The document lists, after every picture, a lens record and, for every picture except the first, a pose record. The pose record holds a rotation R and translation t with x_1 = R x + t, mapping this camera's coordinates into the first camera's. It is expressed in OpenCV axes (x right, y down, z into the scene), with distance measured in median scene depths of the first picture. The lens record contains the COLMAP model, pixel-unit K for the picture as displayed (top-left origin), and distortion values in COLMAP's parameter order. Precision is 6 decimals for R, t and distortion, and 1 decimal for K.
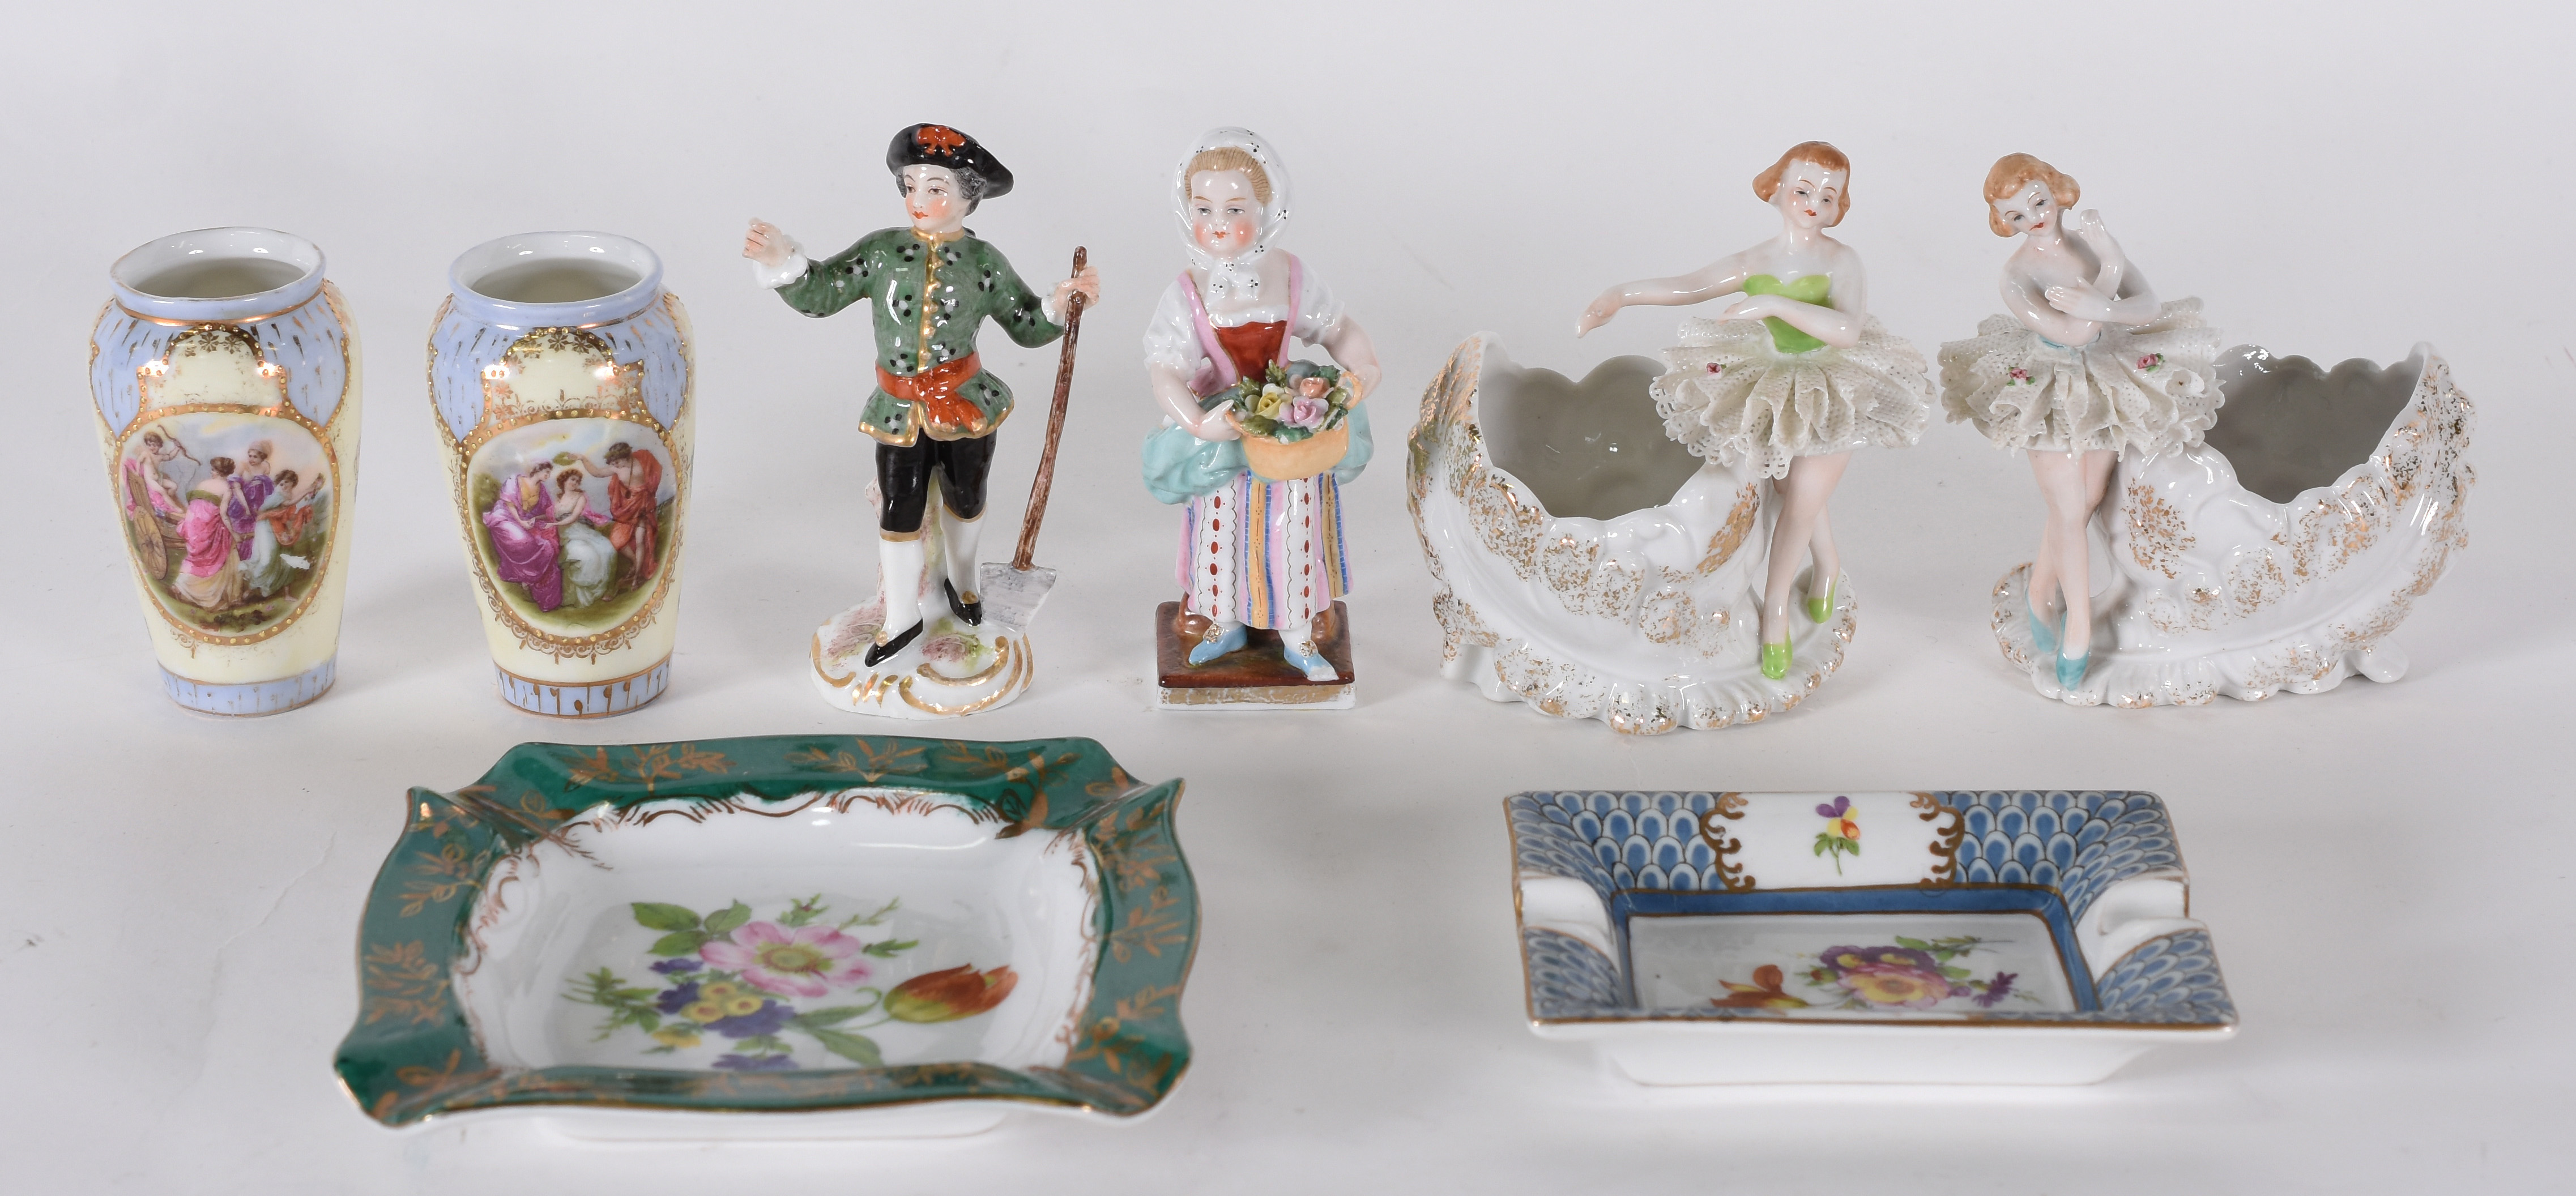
lens RADIAL K [[4617.6, 0, 1309.0], [0, 4617.6, 599.2], [0, 0, 1]] dist [0.052150, 0.000000]
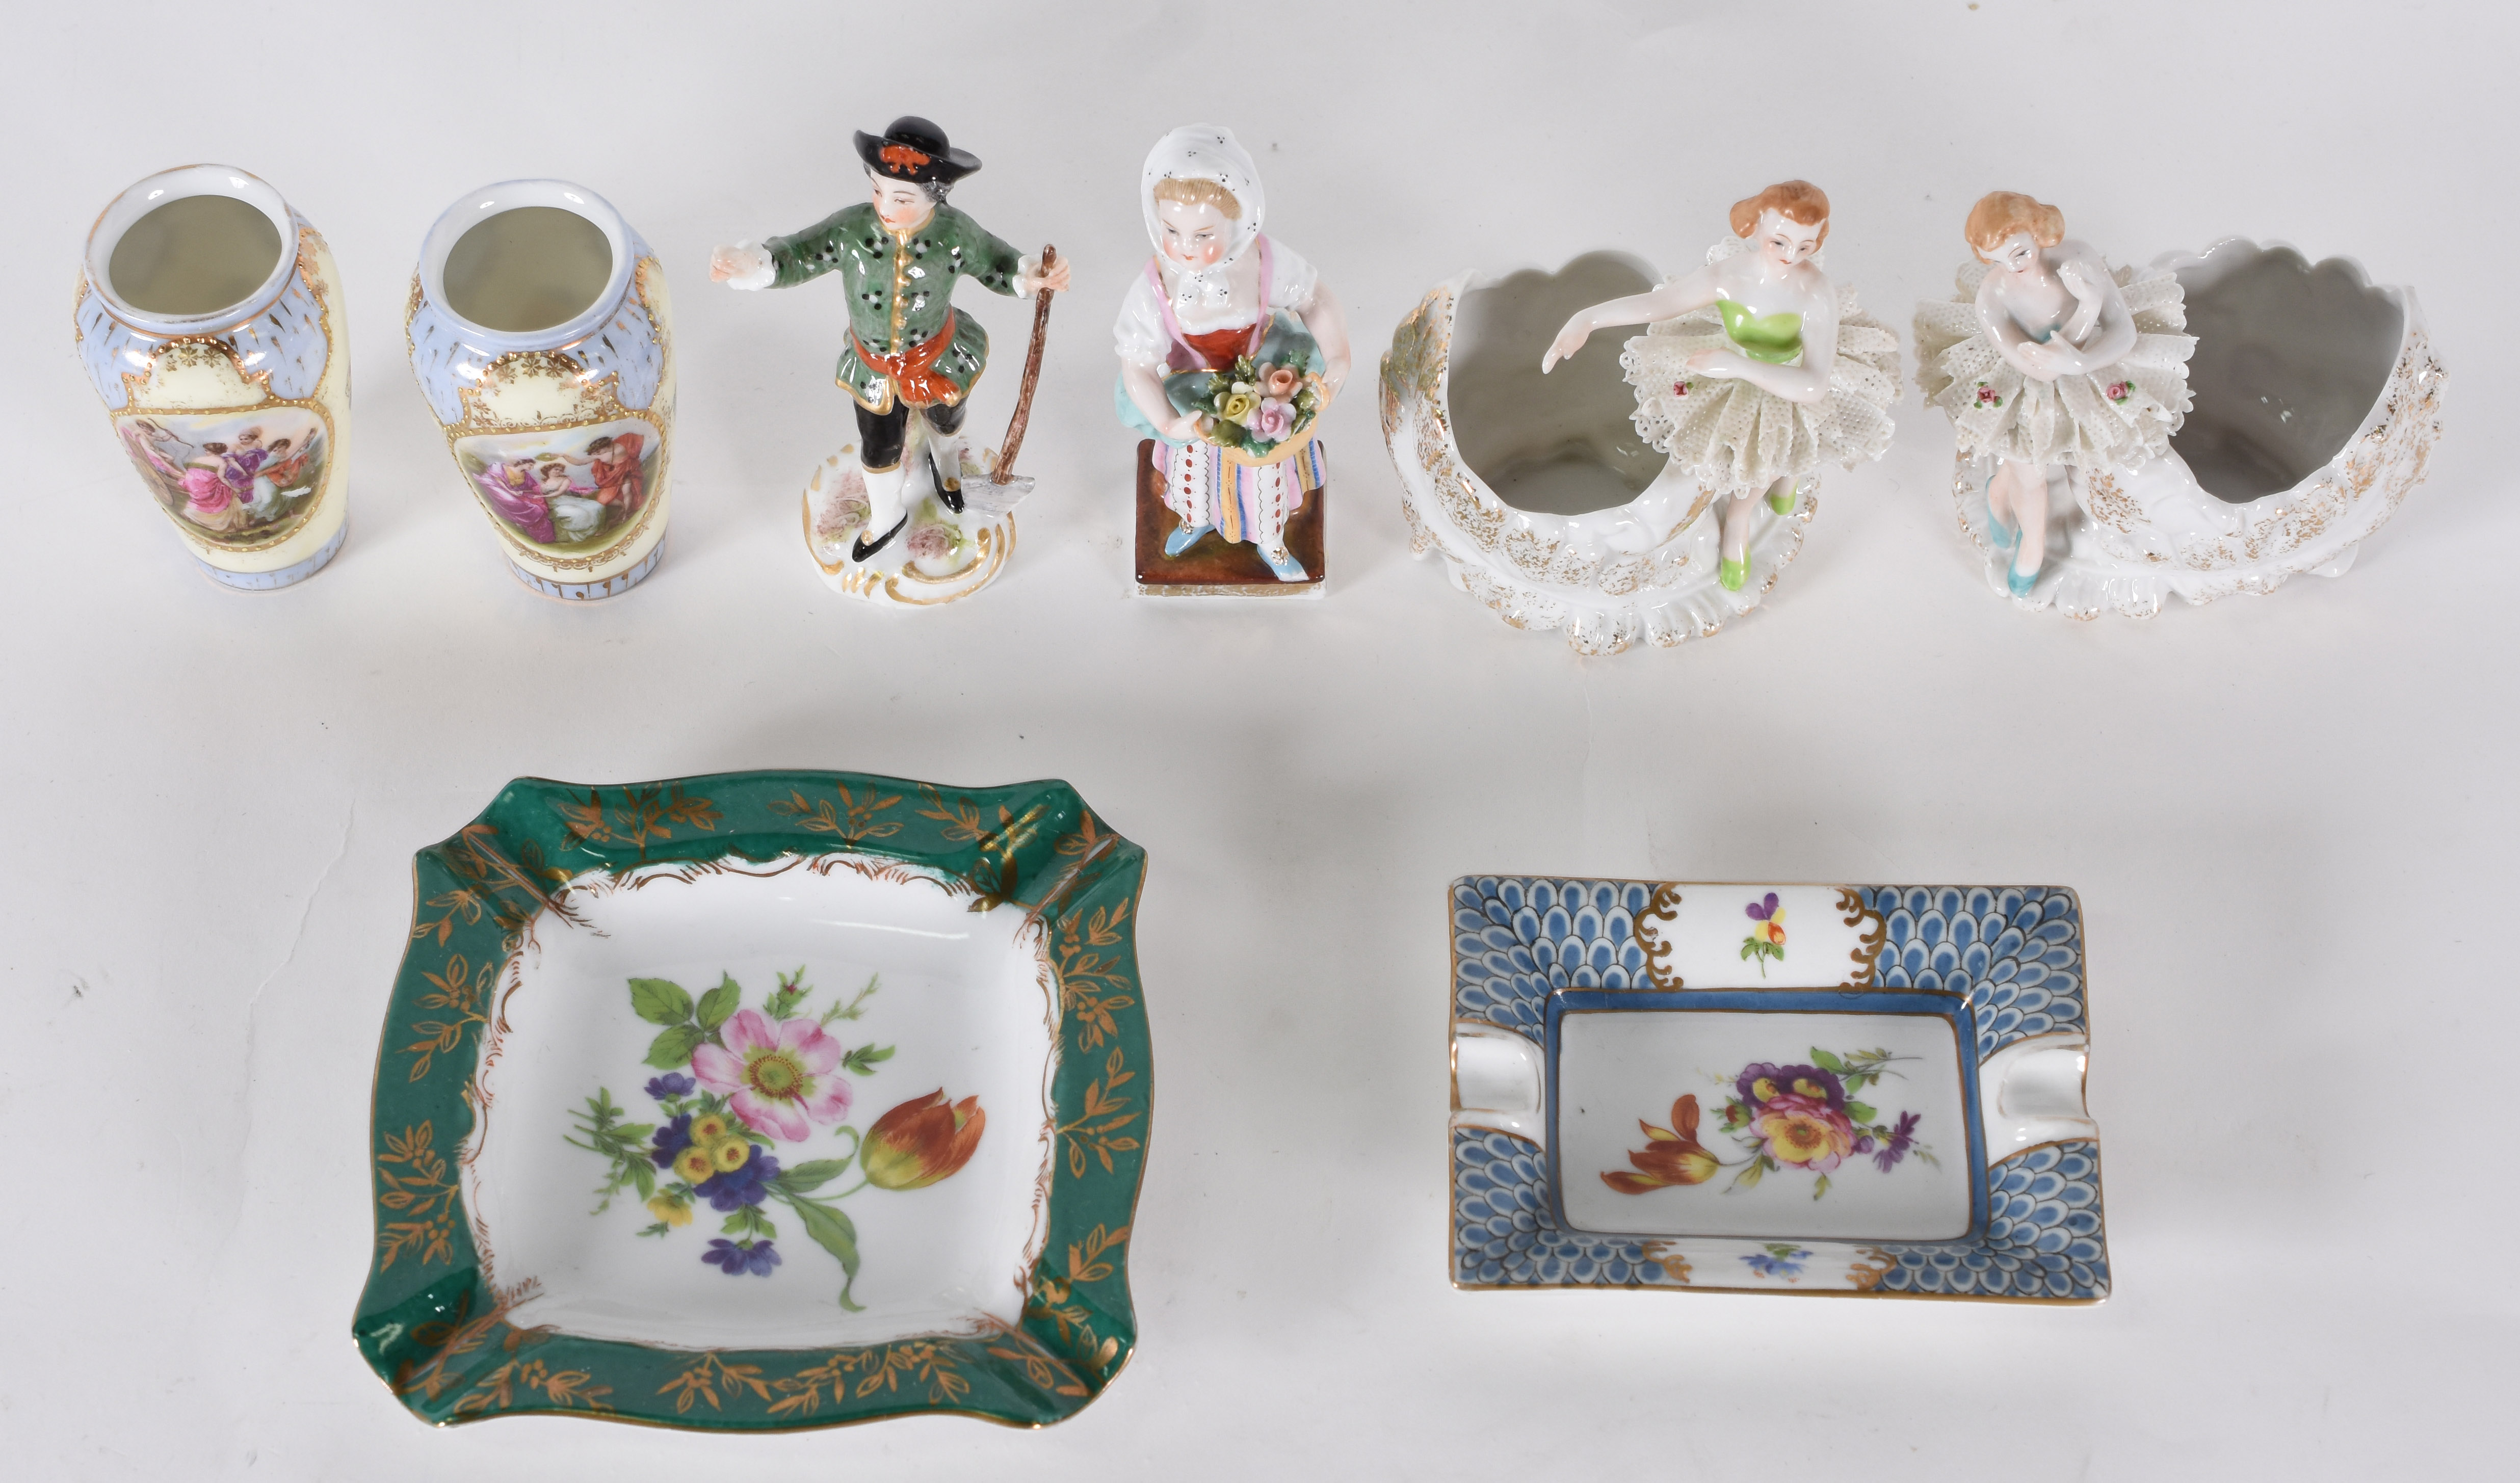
lens RADIAL K [[4254.8, 0, 1237.0], [0, 4254.8, 739.7], [0, 0, 1]] dist [0.042478, 0.000000]
pose [[0.999232, 0.021787, -0.032555, 0.023234], [-0.005299, 0.898599, 0.438738, -0.386973], [0.038812, -0.438229, 0.898025, 0.134268]]
